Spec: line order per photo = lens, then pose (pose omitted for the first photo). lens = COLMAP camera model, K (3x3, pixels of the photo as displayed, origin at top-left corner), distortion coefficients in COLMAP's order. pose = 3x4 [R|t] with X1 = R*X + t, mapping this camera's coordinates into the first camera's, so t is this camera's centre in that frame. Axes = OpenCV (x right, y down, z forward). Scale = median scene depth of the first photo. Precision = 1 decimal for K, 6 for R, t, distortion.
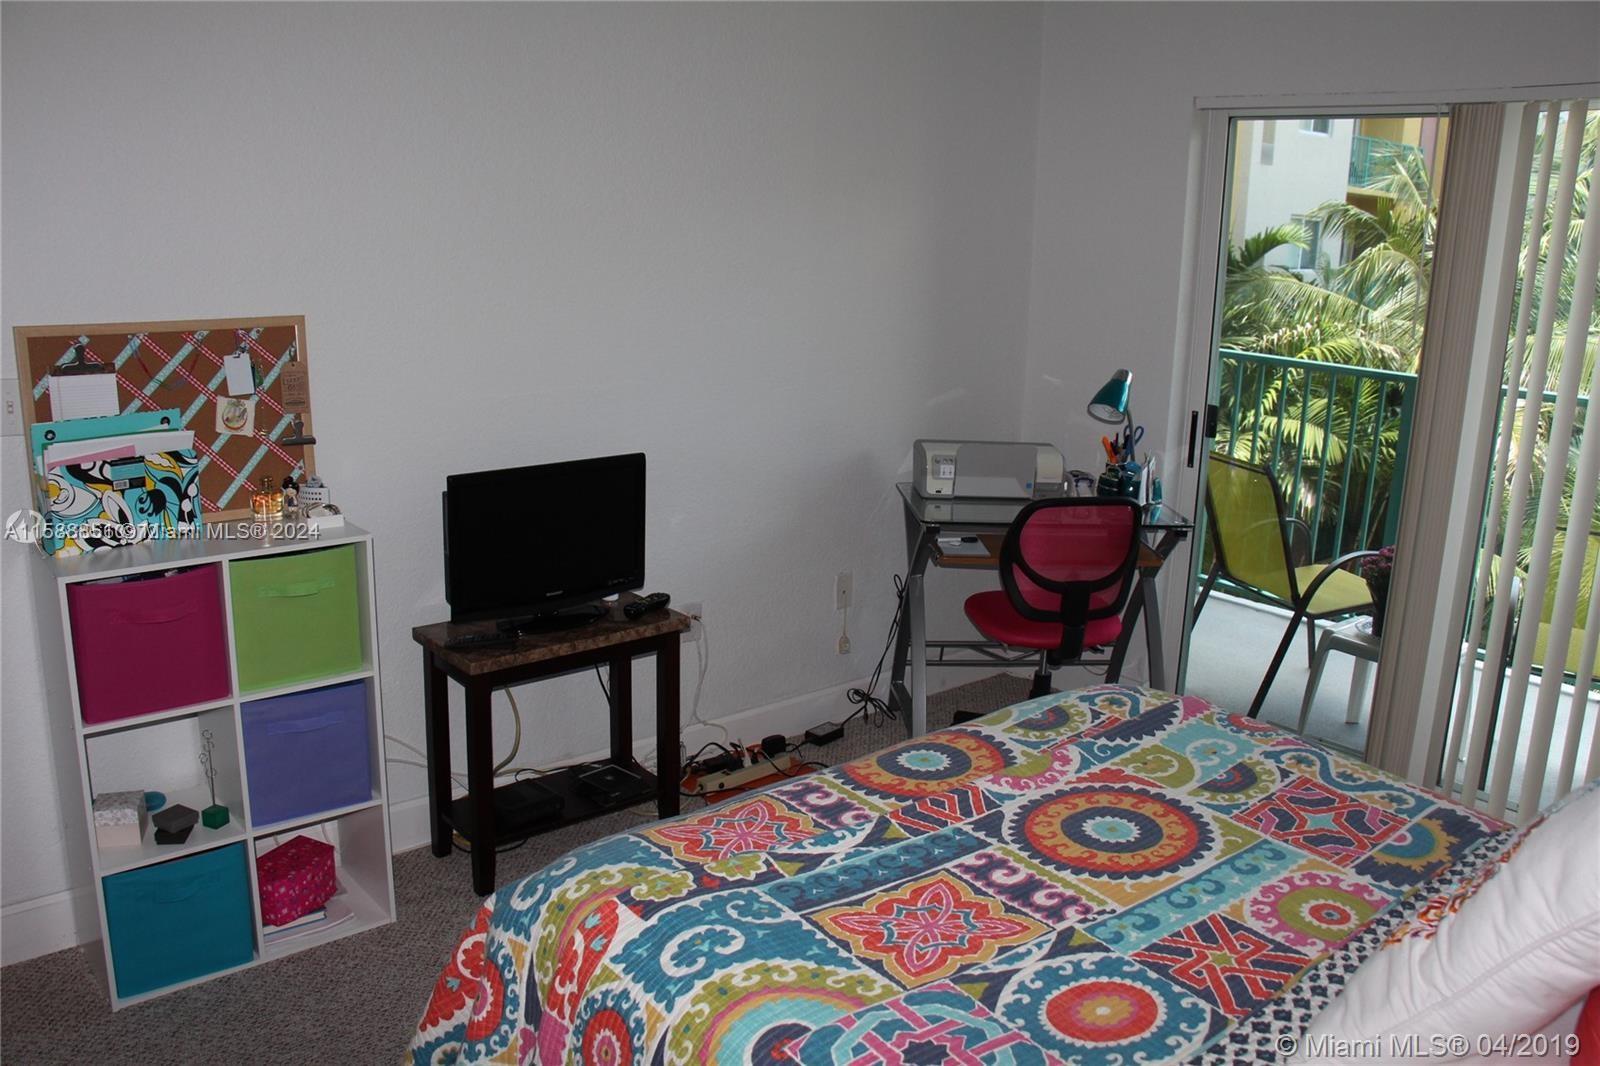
lens RADIAL K [[1307.8, 0, 800.0], [0, 1307.8, 533.0], [0, 0, 1]] dist [-0.186484, 0.157397]
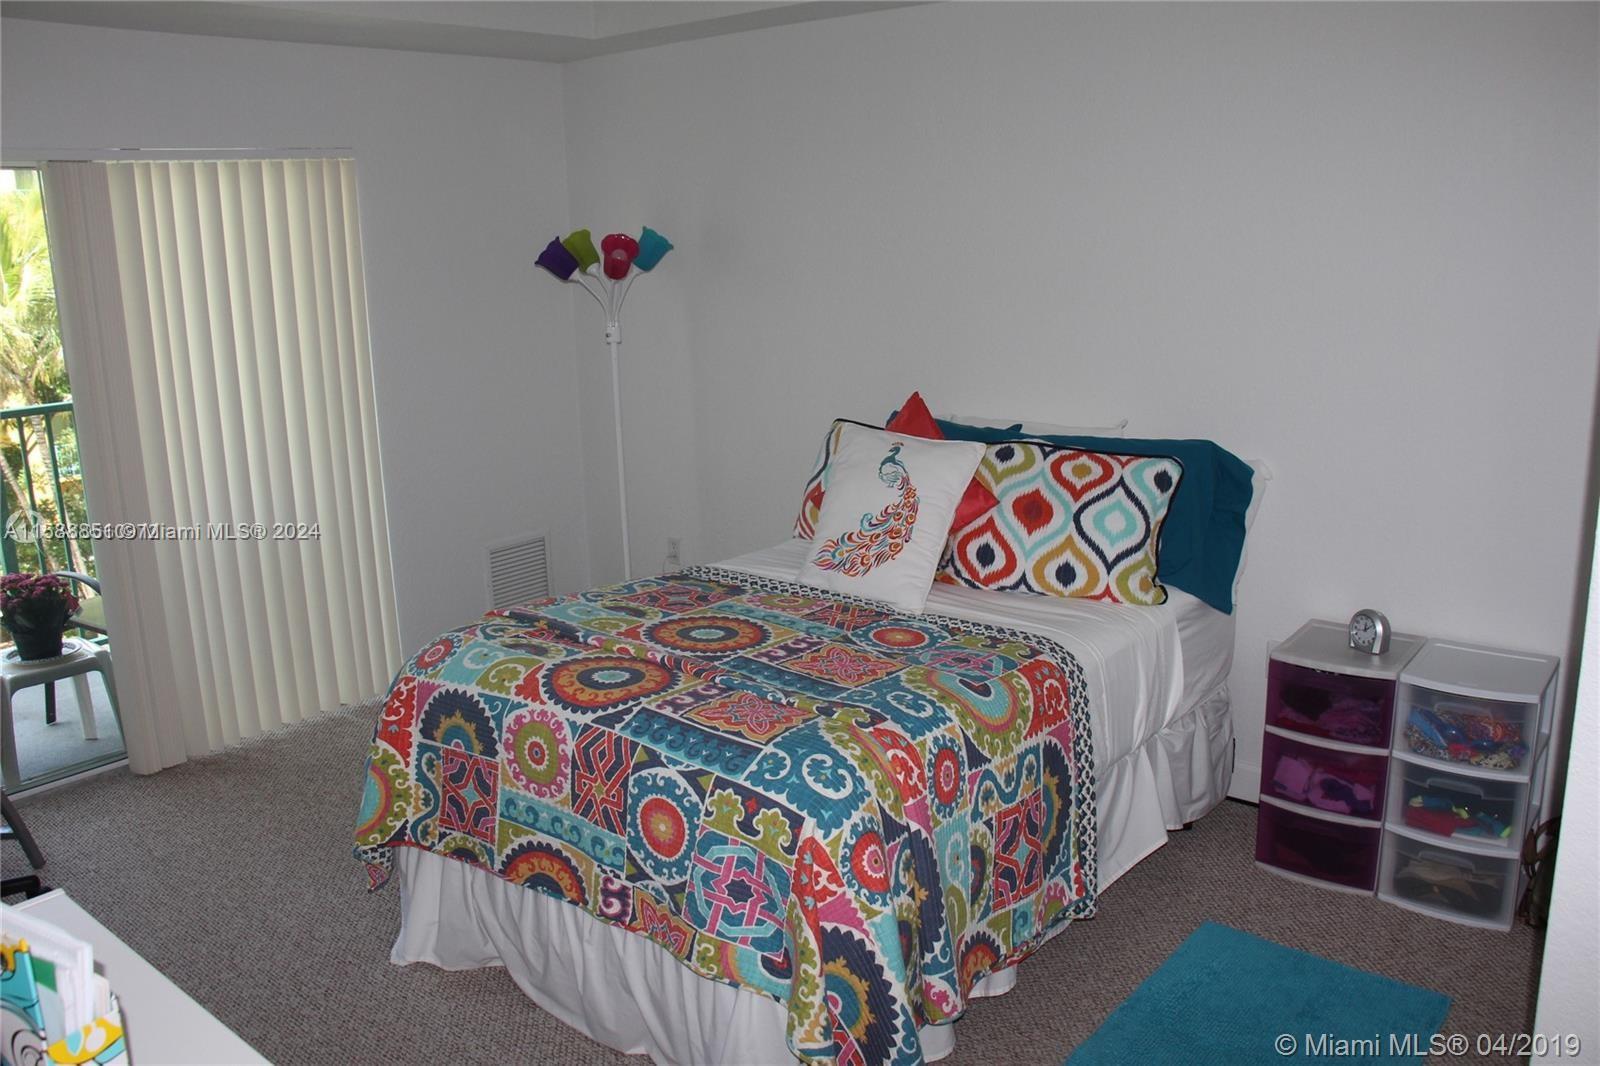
lens RADIAL K [[1307.8, 0, 800.0], [0, 1307.8, 533.0], [0, 0, 1]] dist [-0.186484, 0.157397]
pose [[-0.178546, -0.250522, 0.951504, -1.401344], [0.246827, 0.924717, 0.289785, -0.360513], [-0.952469, 0.286597, -0.103269, 1.070468]]
